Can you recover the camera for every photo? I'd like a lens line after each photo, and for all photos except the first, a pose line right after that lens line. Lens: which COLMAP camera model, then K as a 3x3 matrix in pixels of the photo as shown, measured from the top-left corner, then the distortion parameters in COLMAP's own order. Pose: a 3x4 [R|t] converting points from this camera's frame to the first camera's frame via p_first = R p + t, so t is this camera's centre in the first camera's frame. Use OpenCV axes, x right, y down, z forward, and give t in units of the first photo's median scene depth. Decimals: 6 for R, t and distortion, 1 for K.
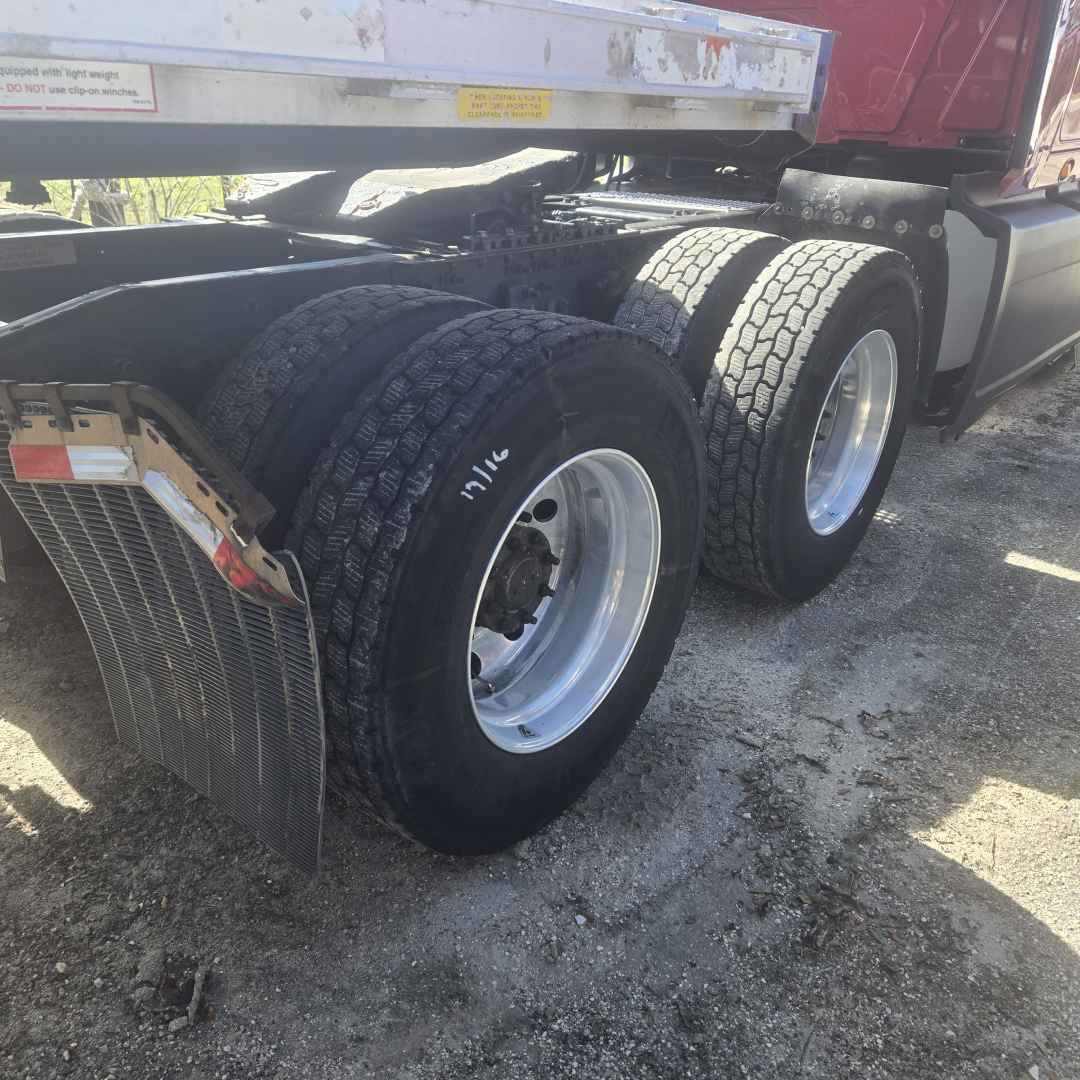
lens RADIAL K [[944.4, 0, 540.9], [0, 944.4, 561.6], [0, 0, 1]] dist [0.092901, -0.103417]
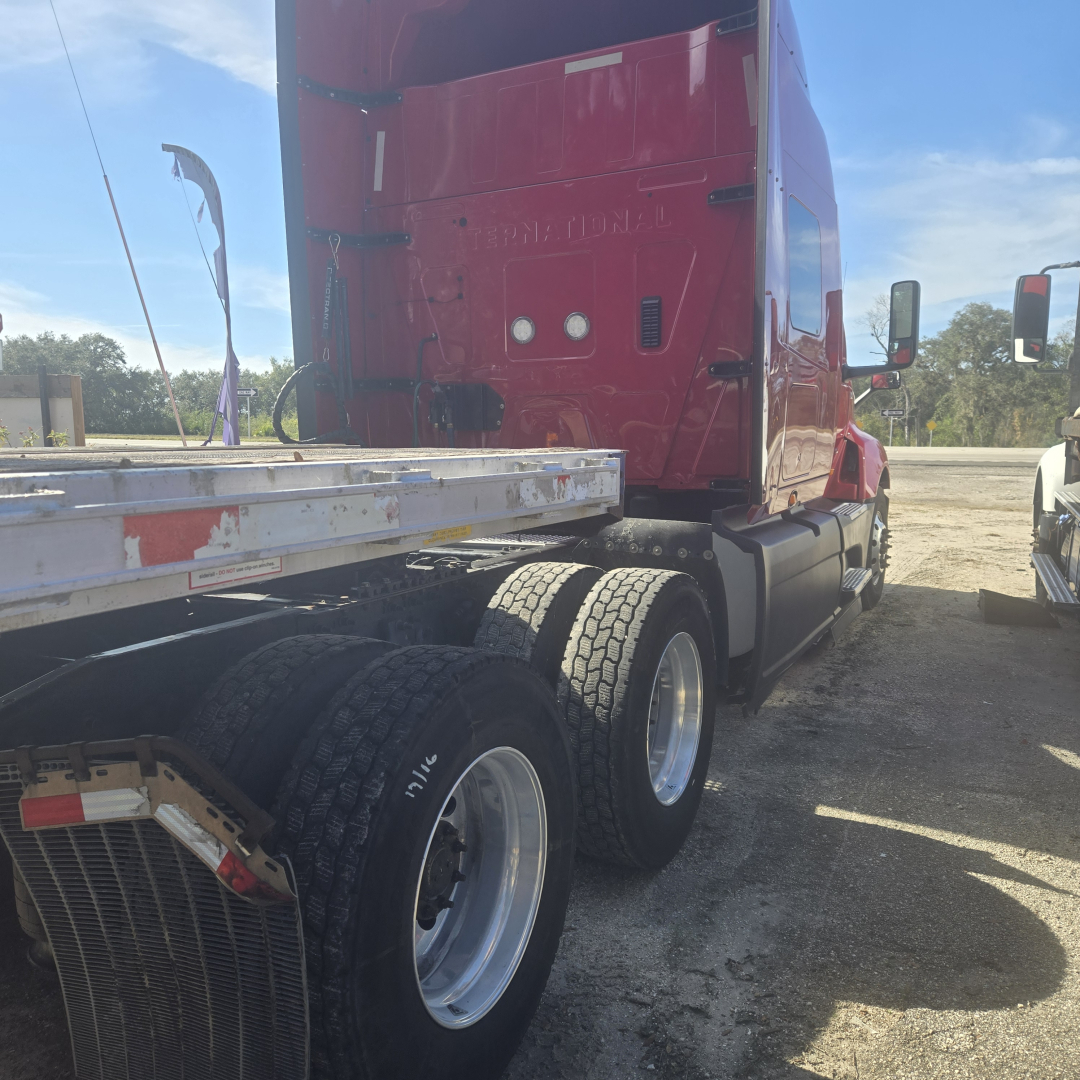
lens RADIAL K [[944.4, 0, 540.9], [0, 944.4, 561.6], [0, 0, 1]] dist [0.092901, -0.103417]
pose [[0.977616, -0.065993, 0.199780, -0.088066], [0.124916, 0.946124, -0.298739, 0.023482], [-0.169302, 0.317008, 0.933190, -0.201359]]
